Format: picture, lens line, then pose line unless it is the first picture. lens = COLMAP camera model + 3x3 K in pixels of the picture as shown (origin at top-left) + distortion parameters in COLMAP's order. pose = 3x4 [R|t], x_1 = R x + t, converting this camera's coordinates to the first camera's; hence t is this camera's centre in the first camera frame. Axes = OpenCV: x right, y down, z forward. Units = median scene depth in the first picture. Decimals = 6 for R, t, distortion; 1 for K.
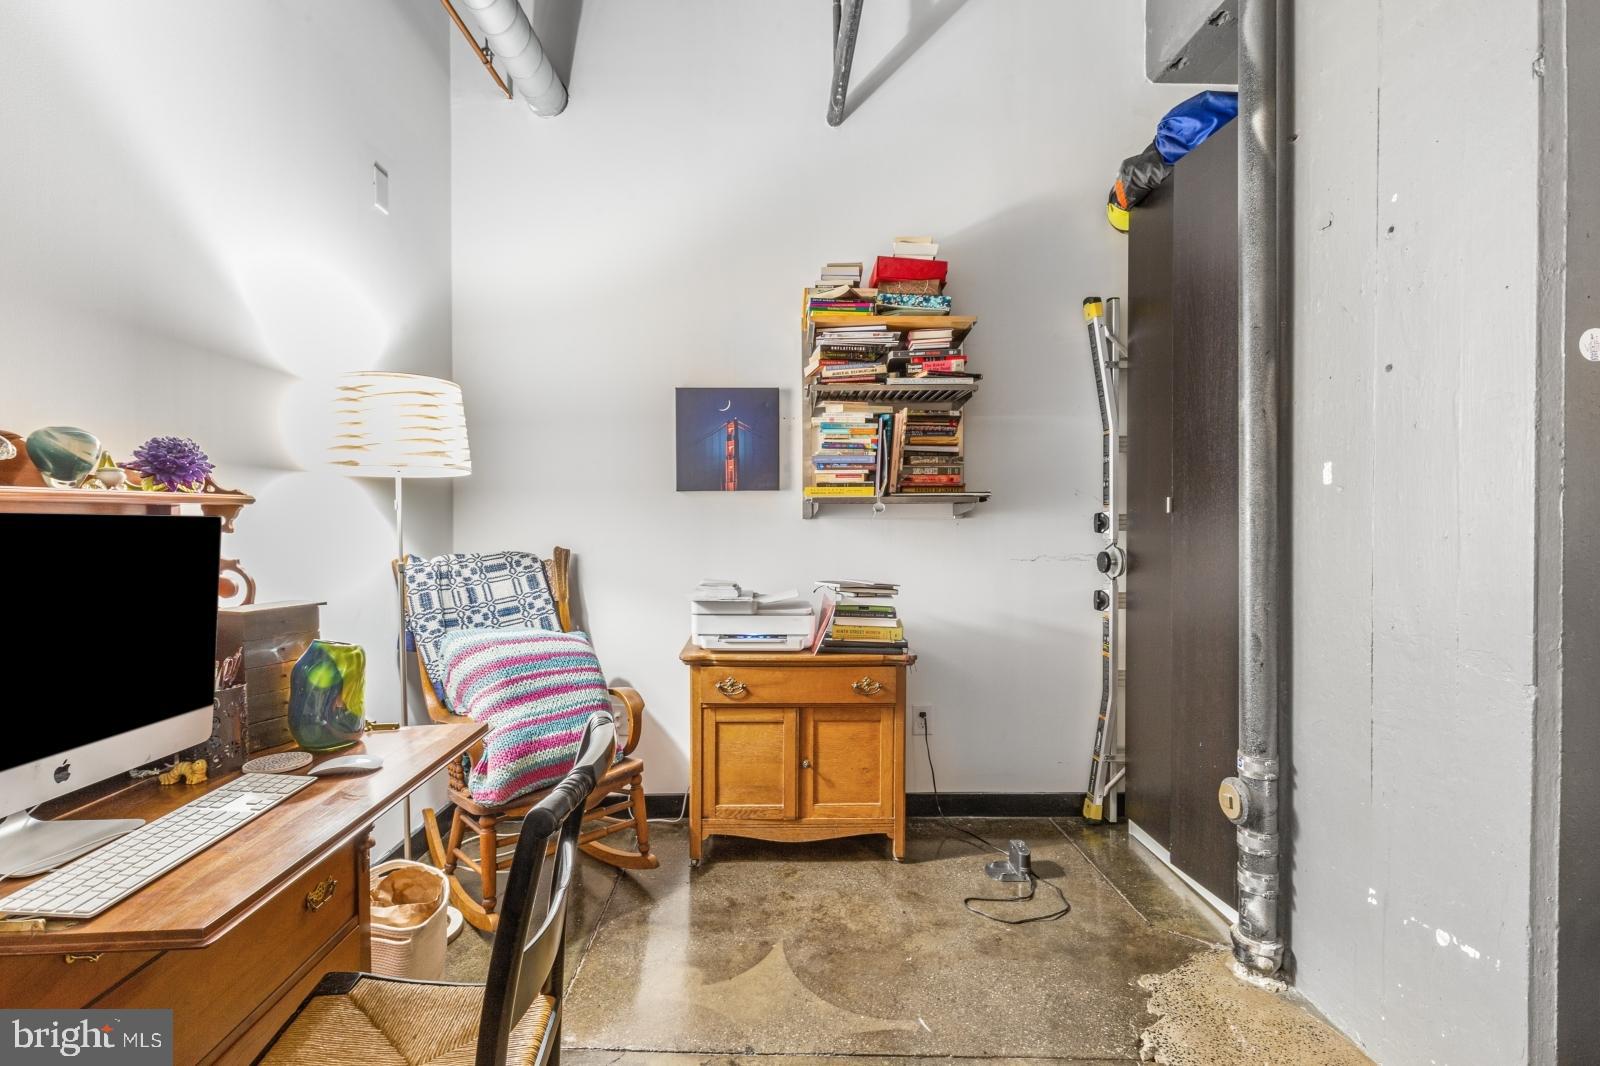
lens RADIAL K [[743.1, 0, 796.3], [0, 743.1, 531.5], [0, 0, 1]] dist [0.000729, -0.001330]
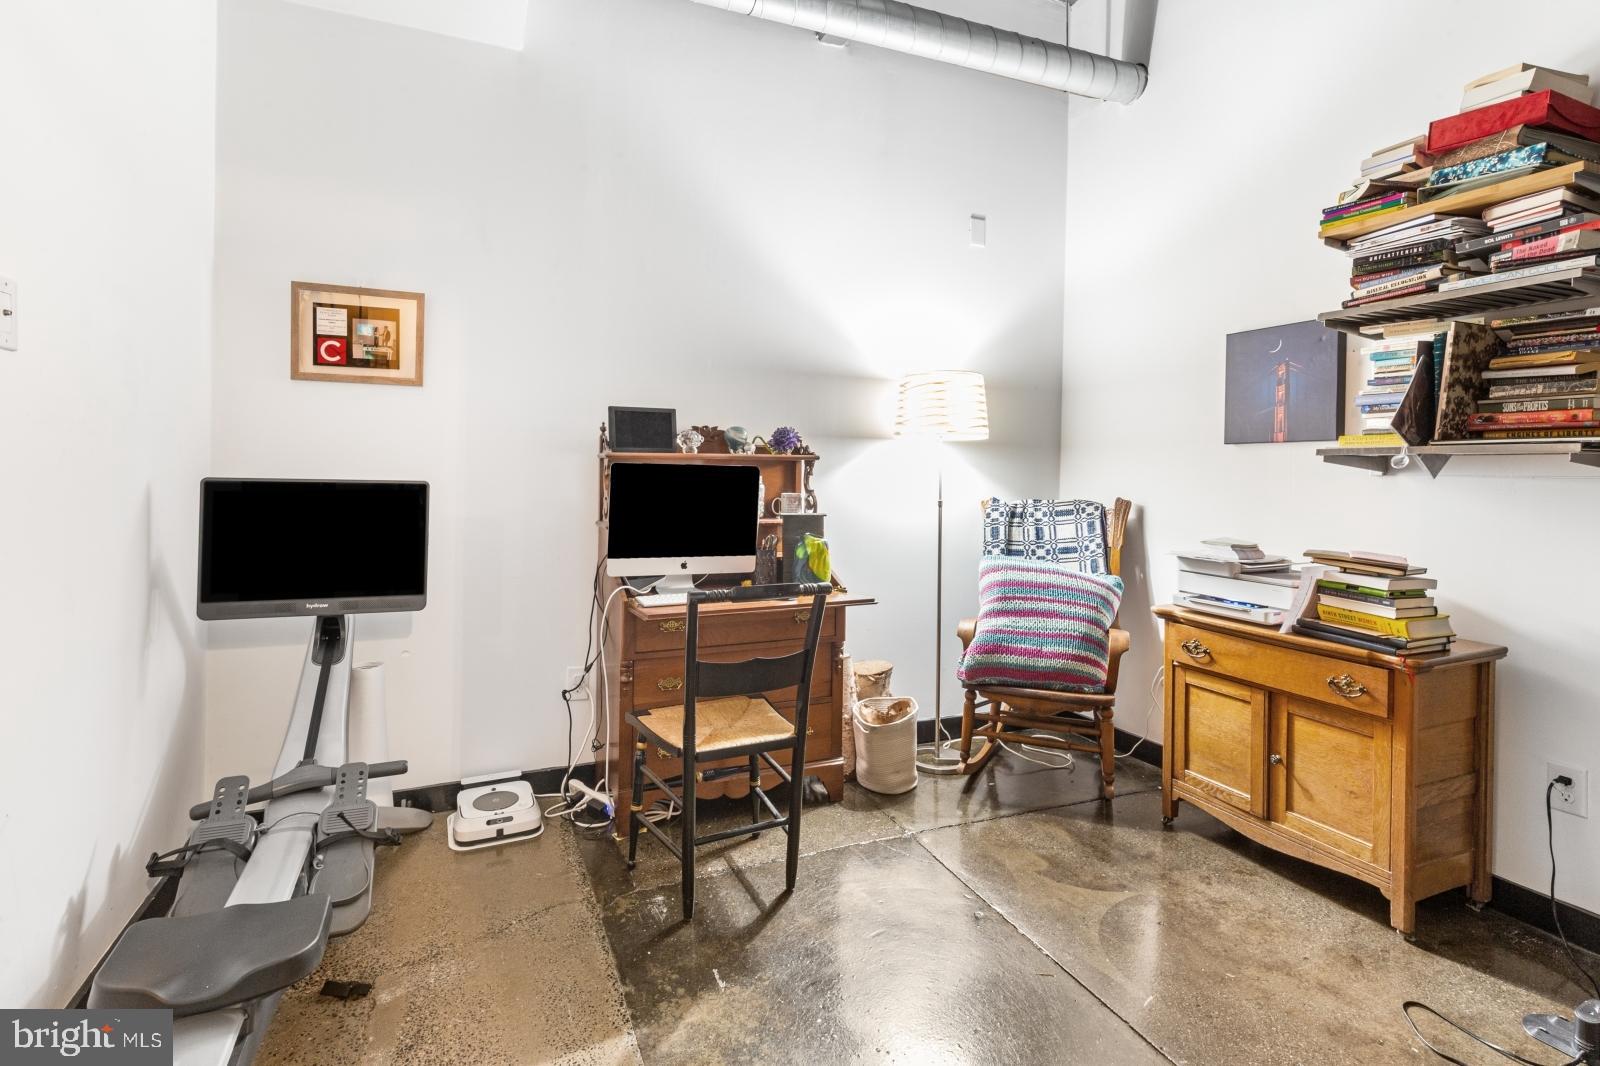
lens RADIAL K [[805.8, 0, 758.1], [0, 805.8, 478.5], [0, 0, 1]] dist [0.003654, 0.000087]
pose [[0.348176, 0.018032, -0.937256, 0.652793], [-0.028998, 0.999544, 0.008458, -0.002468], [0.936981, 0.024234, 0.348540, 0.100417]]
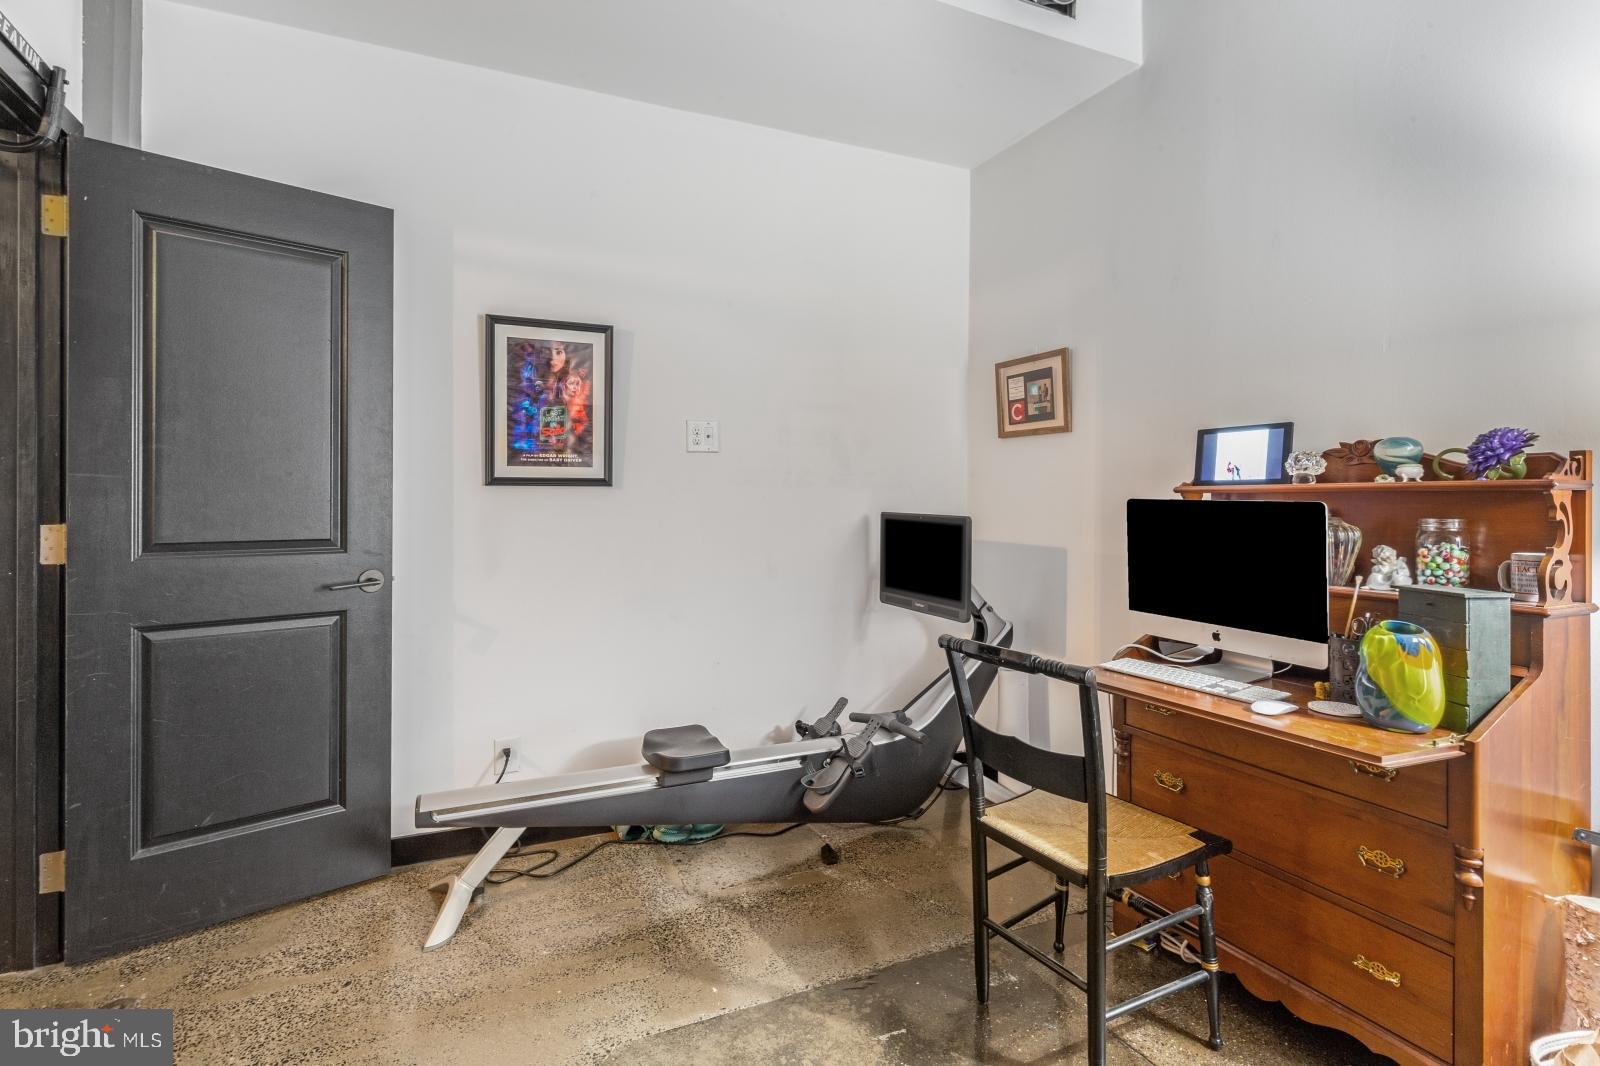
lens RADIAL K [[743.1, 0, 776.8], [0, 743.1, 501.7], [0, 0, 1]] dist [0.000729, -0.001330]
pose [[-0.923487, -0.003672, -0.383613, 0.301214], [-0.011953, 0.999744, 0.019205, -0.016415], [0.383444, 0.022321, -0.923294, 0.888923]]
